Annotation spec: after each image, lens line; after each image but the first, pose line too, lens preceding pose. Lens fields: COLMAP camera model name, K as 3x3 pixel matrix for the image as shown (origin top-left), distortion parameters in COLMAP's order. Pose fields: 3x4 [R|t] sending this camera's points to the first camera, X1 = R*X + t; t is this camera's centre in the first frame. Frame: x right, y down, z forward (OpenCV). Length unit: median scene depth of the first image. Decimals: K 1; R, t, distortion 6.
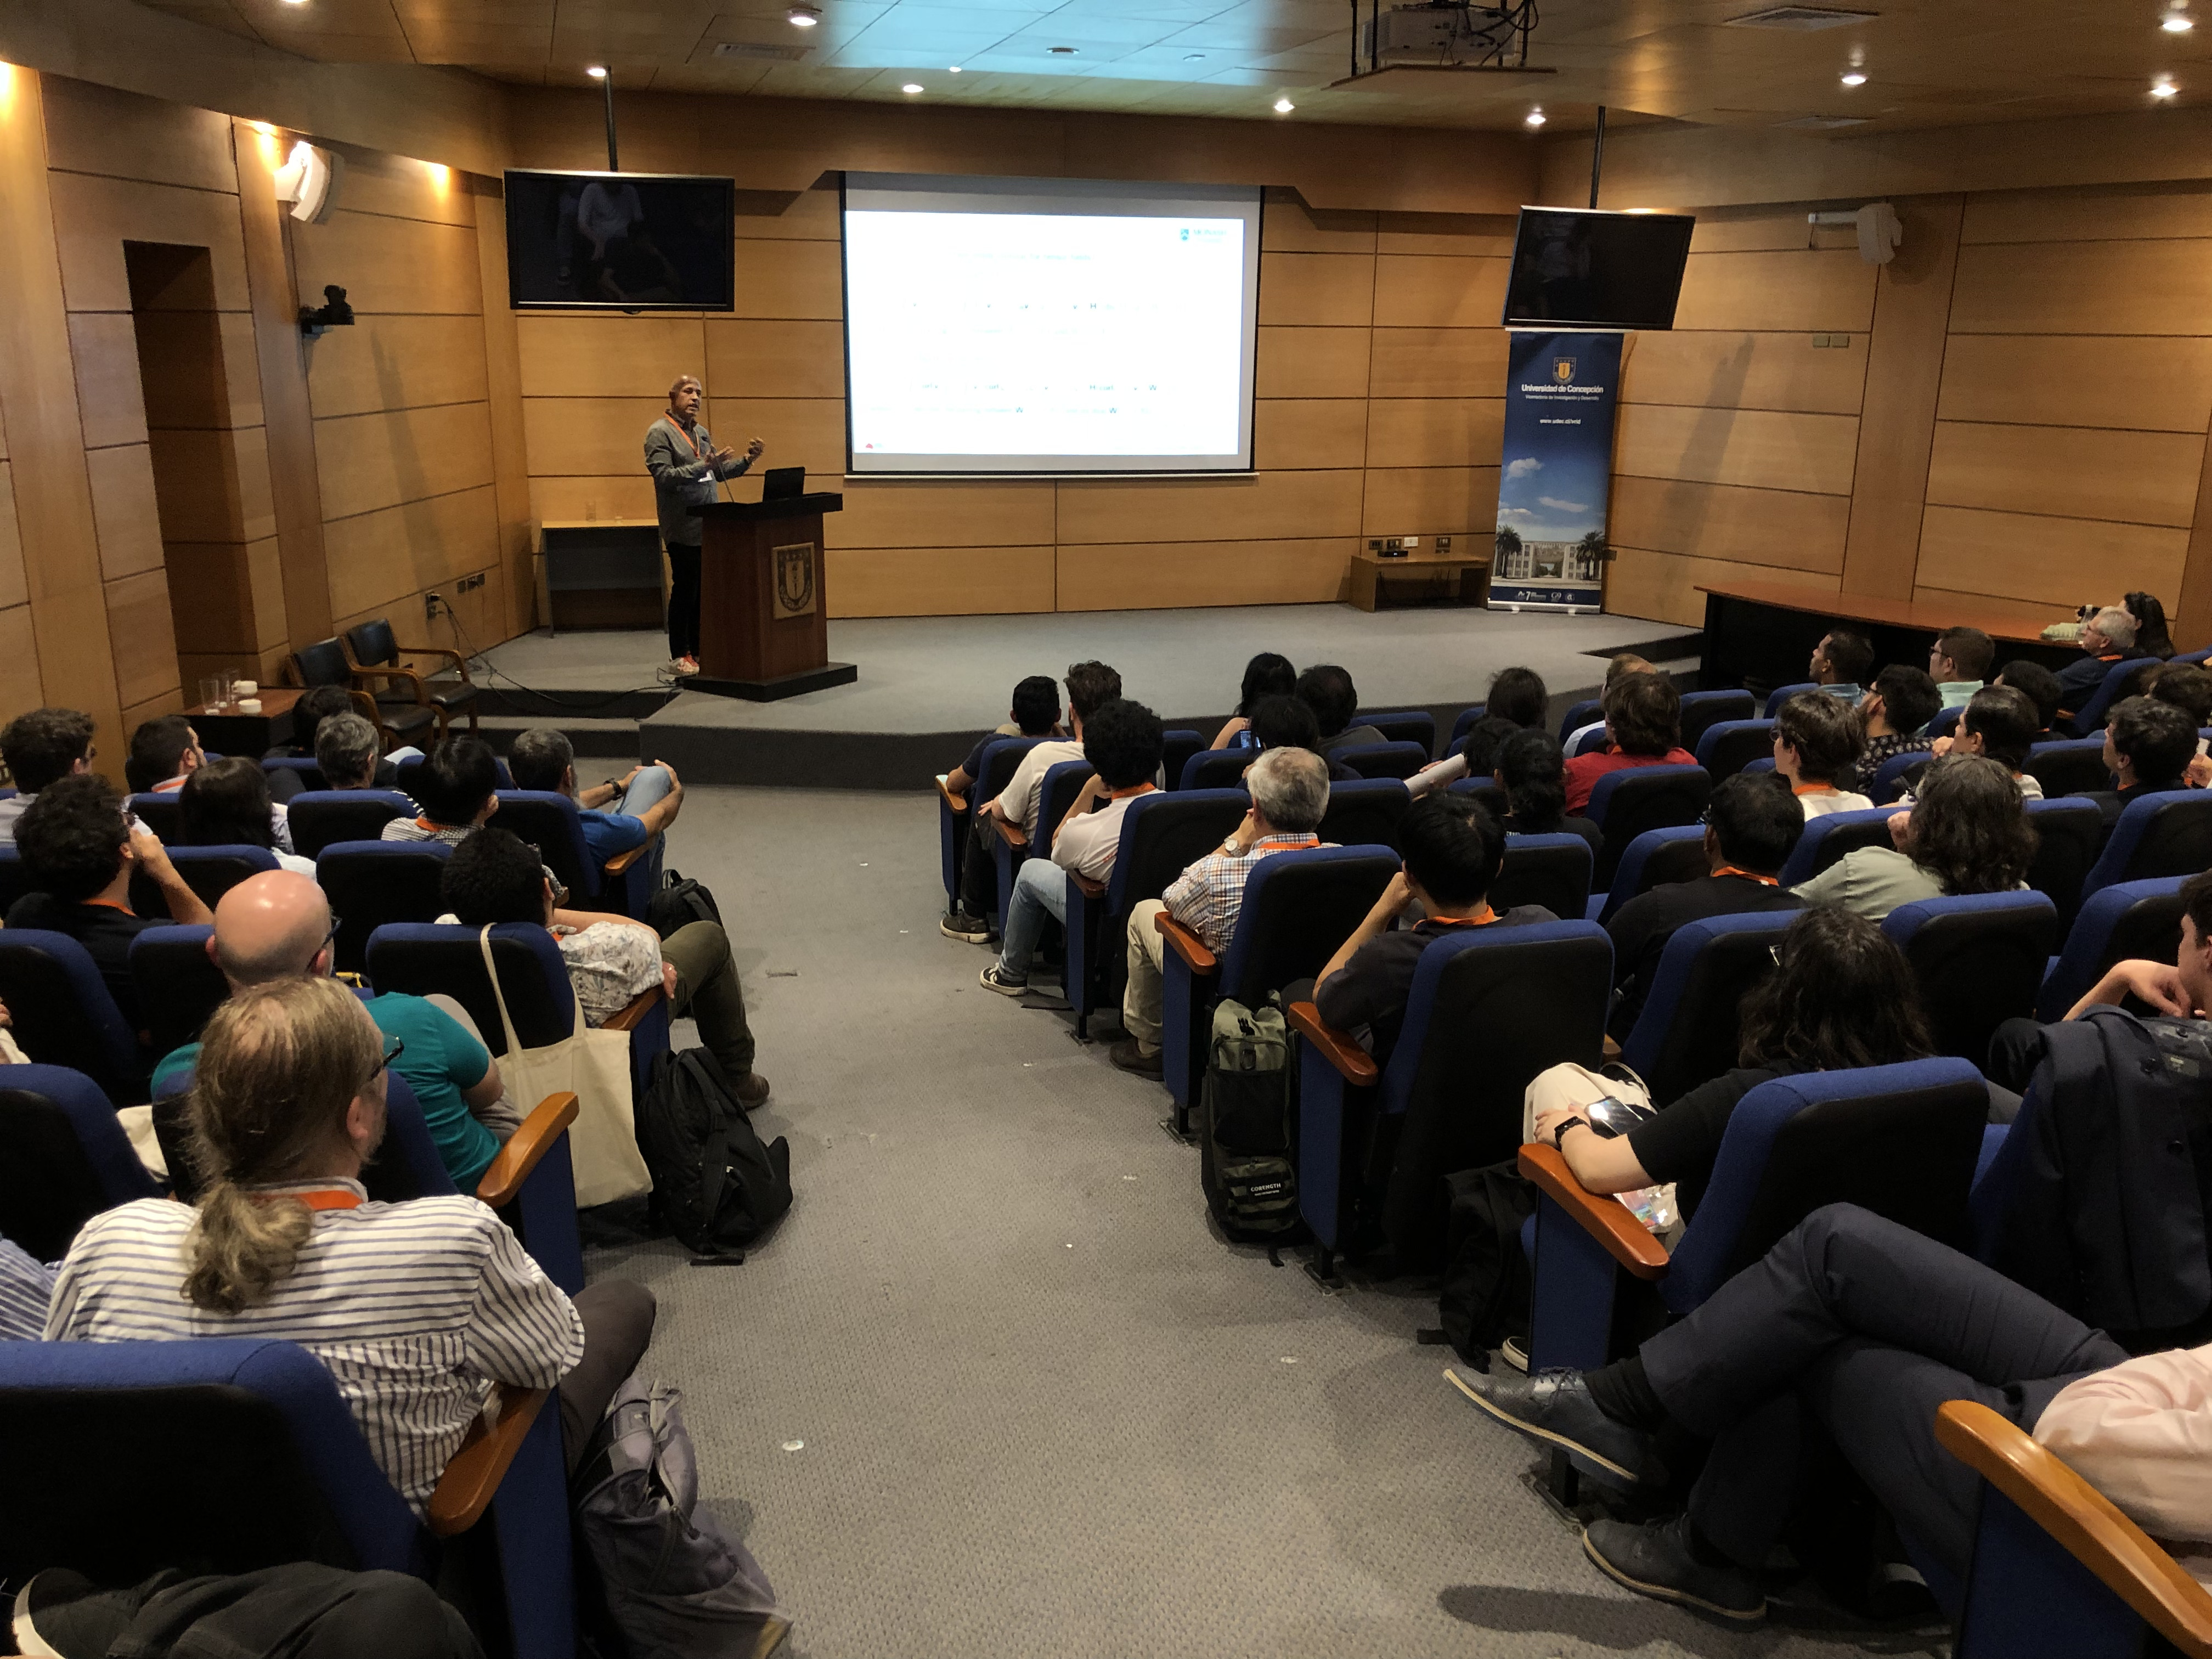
lens RADIAL K [[1781.4, 0, 1128.5], [0, 1781.4, 856.5], [0, 0, 1]] dist [0.027535, -0.034111]
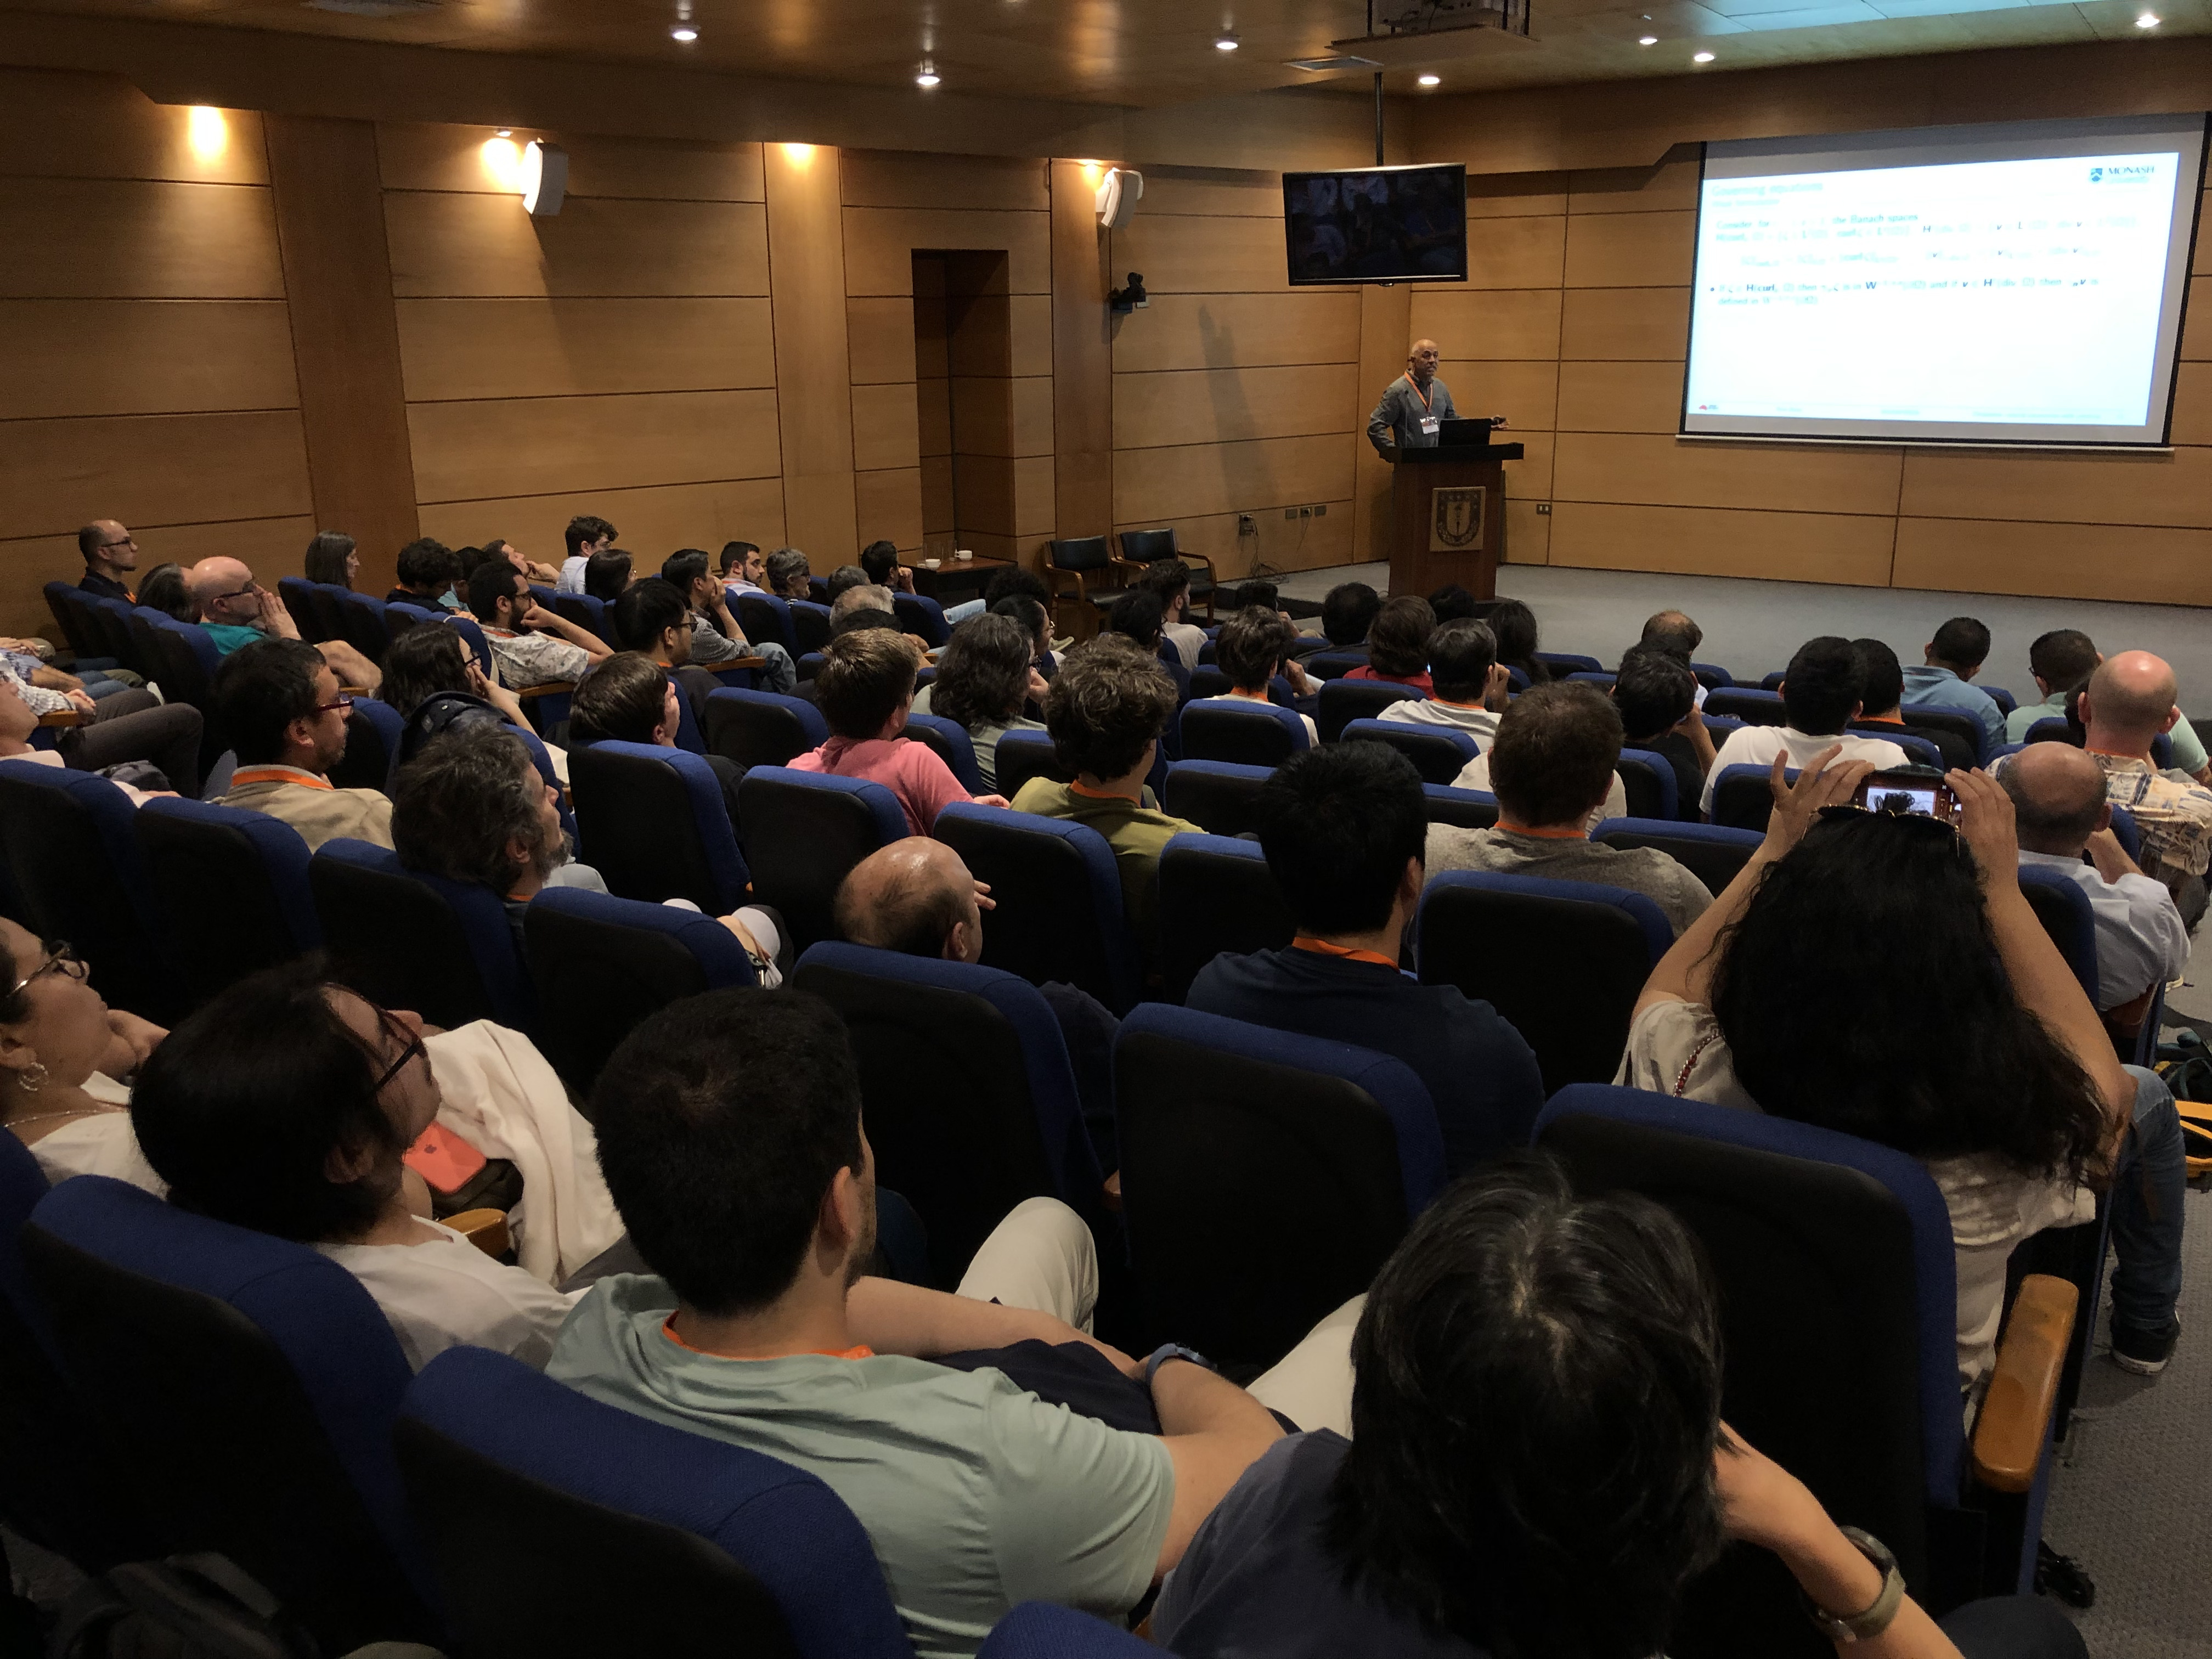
lens RADIAL K [[1846.8, 0, 1121.3], [0, 1846.8, 850.6], [0, 0, 1]] dist [0.034475, -0.050449]
pose [[0.660744, 0.188017, -0.726682, 0.458192], [-0.193179, 0.978104, 0.077418, 0.000246], [0.725327, 0.089227, 0.682598, 0.057119]]
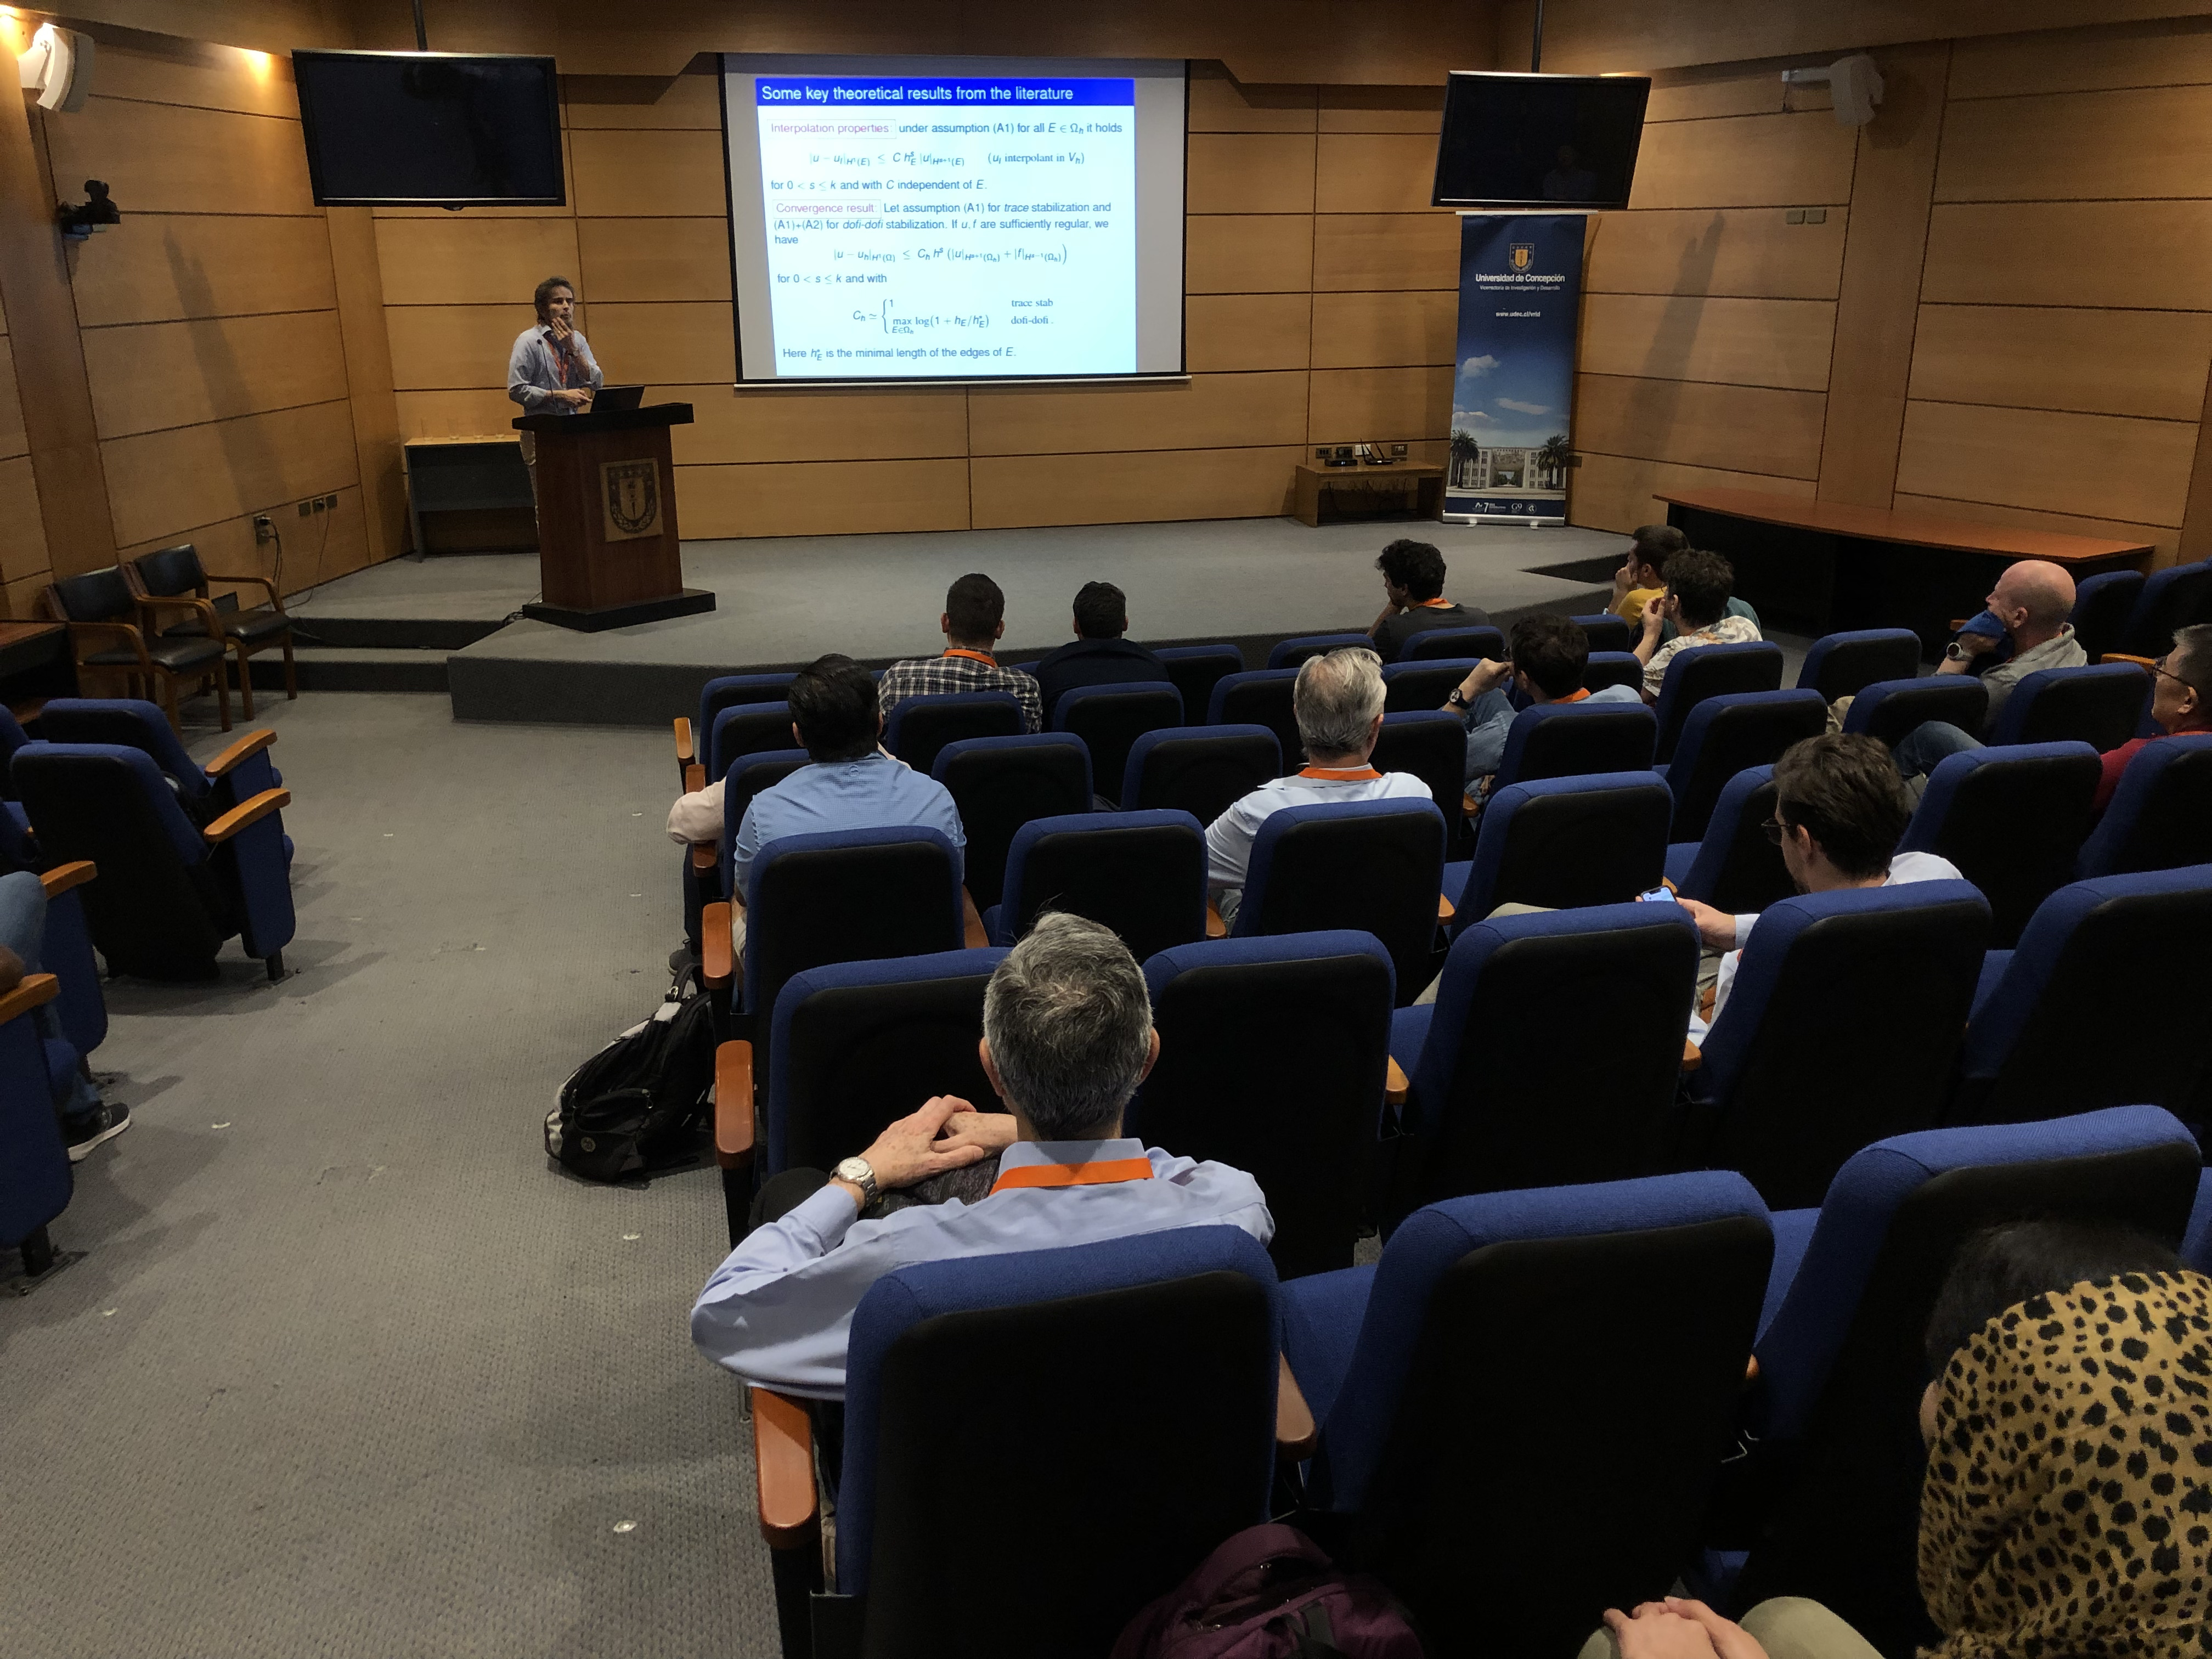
lens RADIAL K [[1783.8, 0, 1093.6], [0, 1783.8, 837.6], [0, 0, 1]] dist [0.014986, 0.007932]
pose [[0.997839, 0.002285, -0.065664, 0.091791], [0.000131, 0.999324, 0.036753, -0.011116], [0.065704, -0.036682, 0.997165, 0.071257]]
